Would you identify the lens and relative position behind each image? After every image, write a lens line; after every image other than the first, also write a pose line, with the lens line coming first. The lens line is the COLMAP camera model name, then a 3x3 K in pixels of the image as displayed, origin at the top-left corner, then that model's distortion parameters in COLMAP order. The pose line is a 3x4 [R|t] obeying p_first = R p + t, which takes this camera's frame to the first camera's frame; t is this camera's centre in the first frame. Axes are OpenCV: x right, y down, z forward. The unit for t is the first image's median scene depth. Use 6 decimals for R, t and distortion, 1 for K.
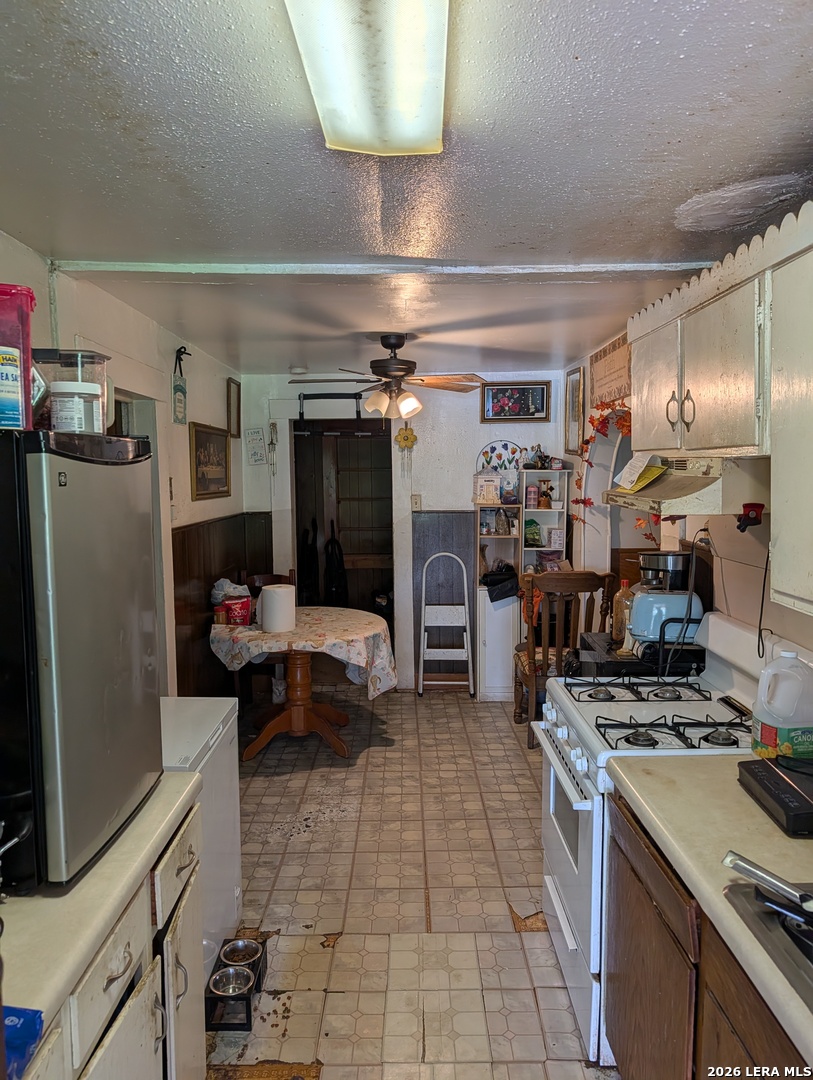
lens RADIAL K [[780.8, 0, 415.2], [0, 780.8, 561.7], [0, 0, 1]] dist [0.015397, -0.013572]
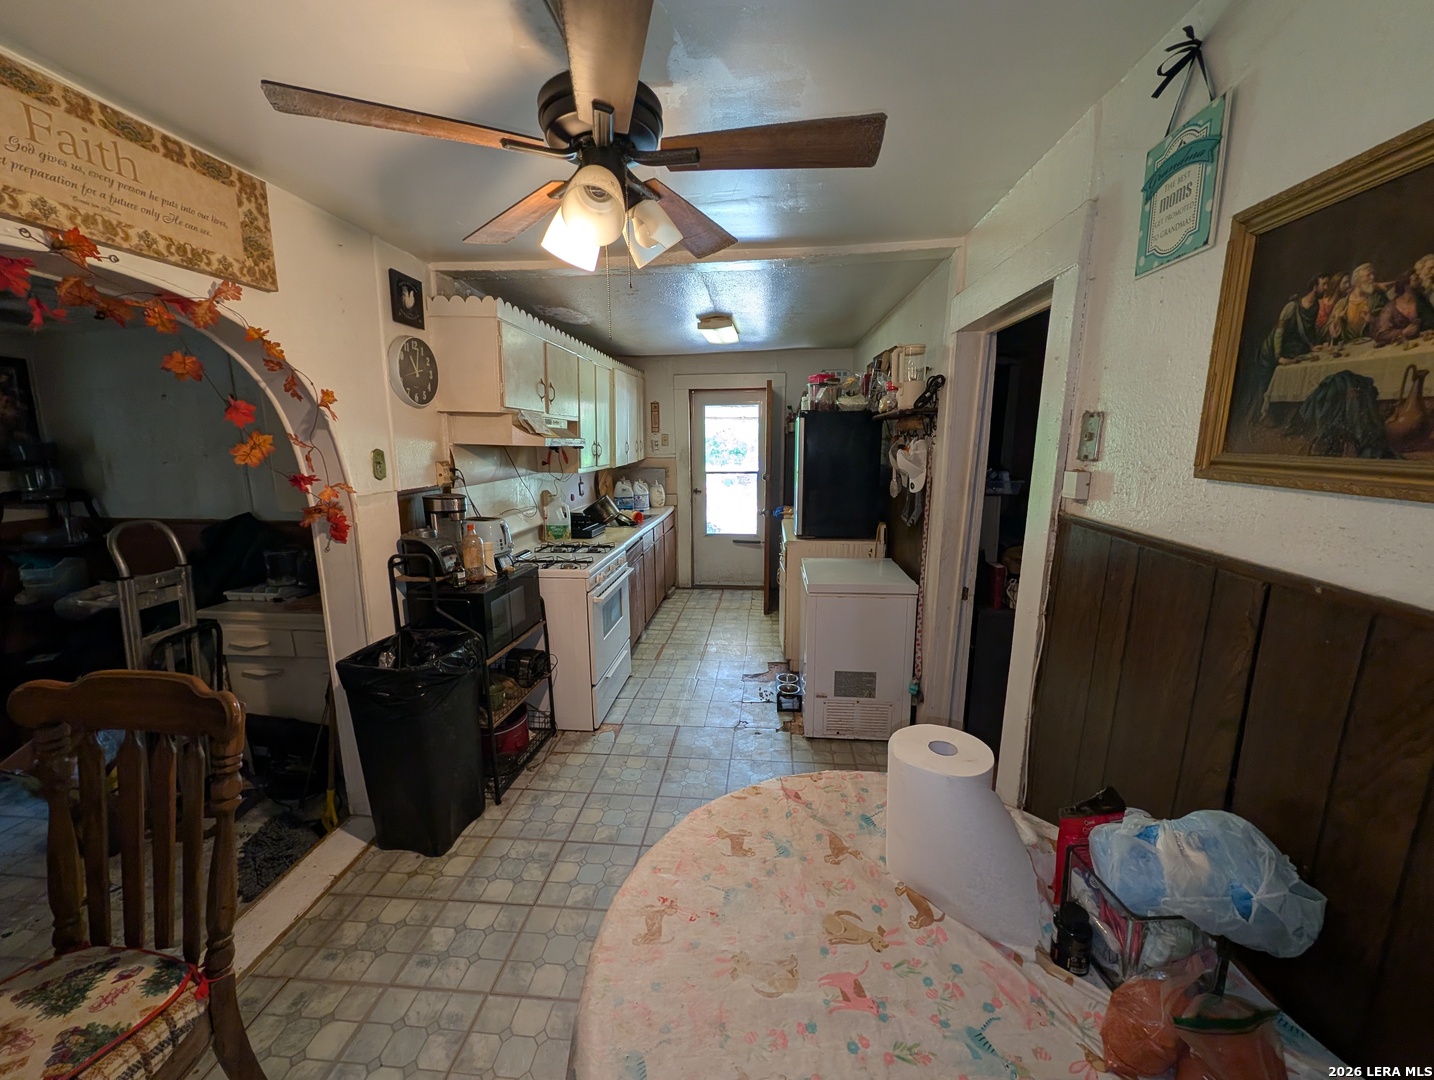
lens RADIAL K [[552.3, 0, 714.4], [0, 552.3, 538.5], [0, 0, 1]] dist [0.001008, 0.000041]
pose [[-0.993777, -0.008024, 0.111102, -0.088853], [0.024988, 0.955925, 0.292544, -0.101503], [-0.108552, 0.293500, -0.949776, 1.005649]]
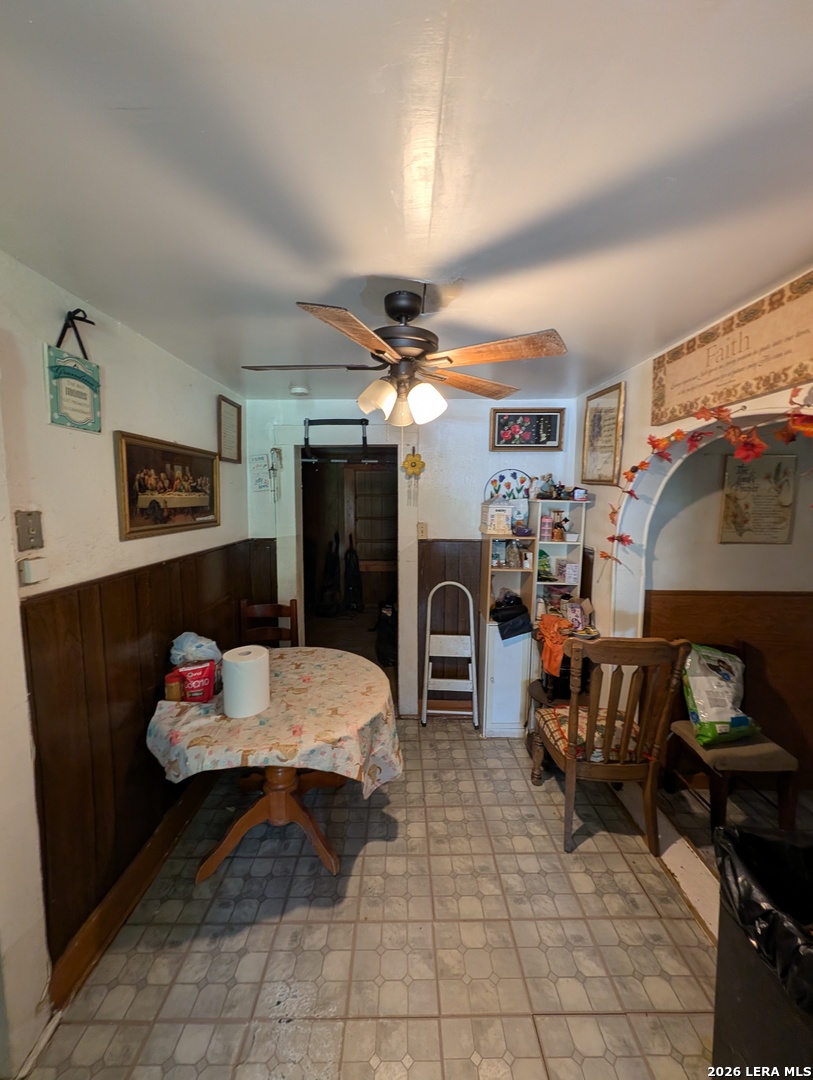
lens RADIAL K [[416.0, 0, 407.7], [0, 416.0, 534.0], [0, 0, 1]] dist [0.001008, 0.000041]
pose [[0.999914, 0.012619, -0.003505, -0.015898], [-0.012688, 0.999708, -0.020557, -0.063622], [0.003245, 0.020599, 0.999783, 0.493536]]
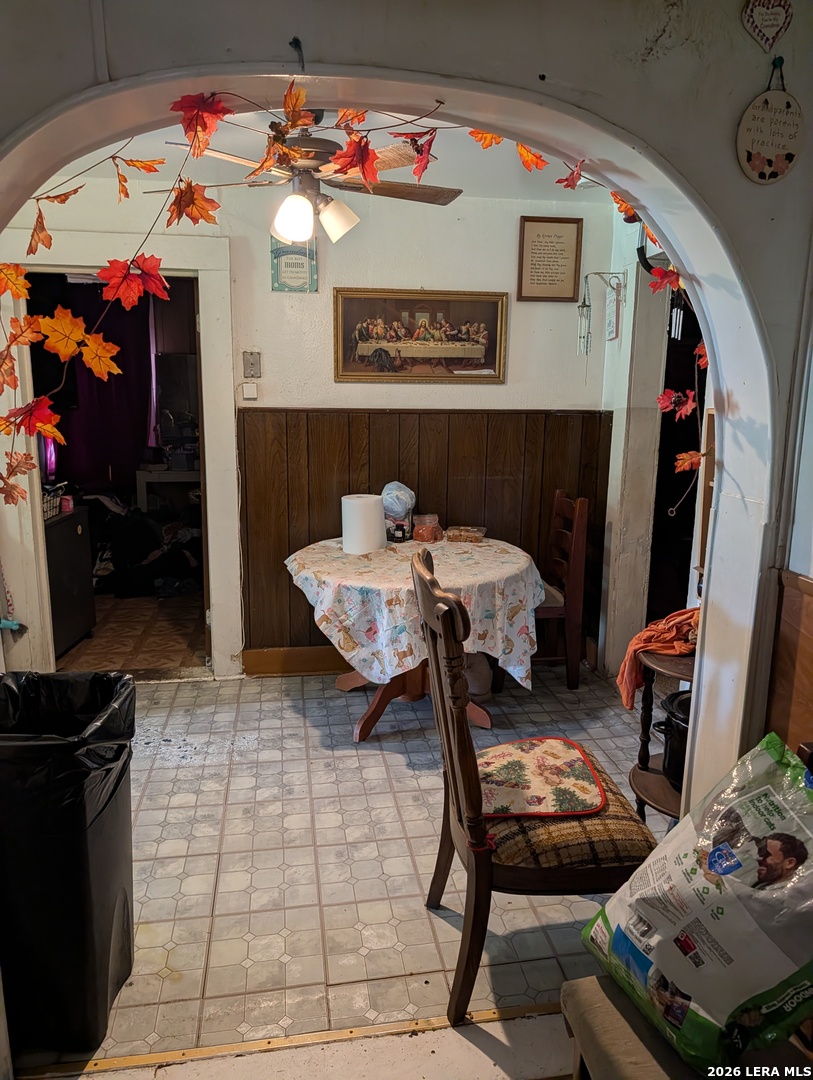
lens RADIAL K [[780.8, 0, 411.6], [0, 780.8, 545.3], [0, 0, 1]] dist [0.015397, -0.013572]
pose [[0.139964, 0.205955, -0.968500, 0.494996], [-0.121978, 0.974264, 0.189553, -0.060514], [0.982615, 0.091606, 0.161484, 0.772900]]
